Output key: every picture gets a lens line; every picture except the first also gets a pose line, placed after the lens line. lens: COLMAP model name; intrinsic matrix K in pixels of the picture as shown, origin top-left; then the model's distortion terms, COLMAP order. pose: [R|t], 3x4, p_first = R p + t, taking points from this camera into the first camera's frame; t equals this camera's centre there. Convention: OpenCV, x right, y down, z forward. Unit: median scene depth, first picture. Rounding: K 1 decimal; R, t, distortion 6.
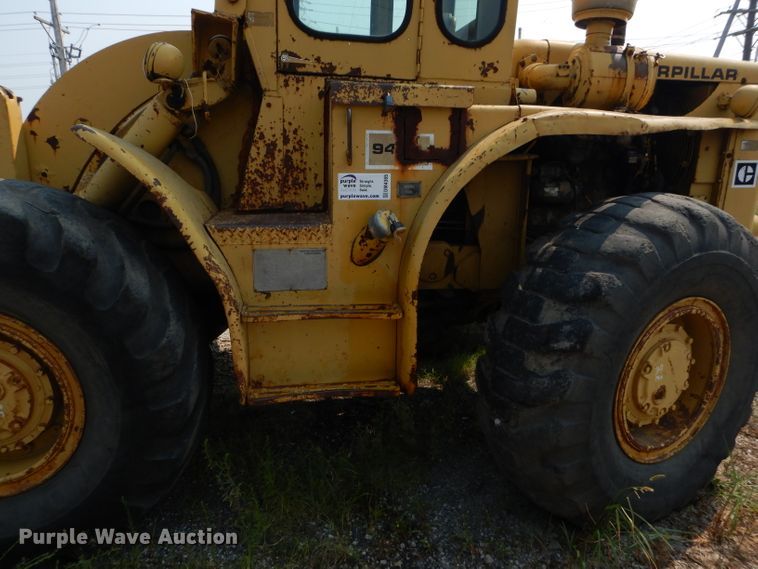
lens RADIAL K [[542.4, 0, 377.0], [0, 542.4, 281.7], [0, 0, 1]] dist [0.011876, -0.006819]
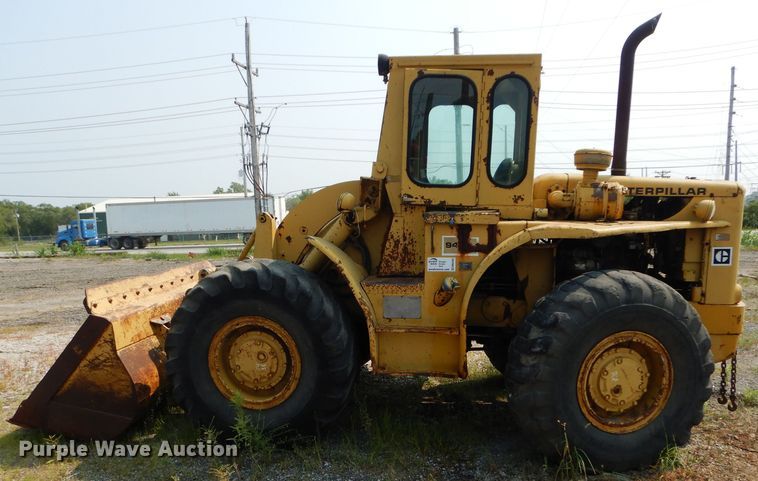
lens RADIAL K [[614.0, 0, 380.6], [0, 614.0, 292.2], [0, 0, 1]] dist [0.006429, -0.000102]
pose [[0.959218, 0.025178, -0.281545, 0.375933], [-0.053468, 0.994206, -0.093255, 0.131855], [0.277565, 0.104506, 0.955006, -1.089756]]
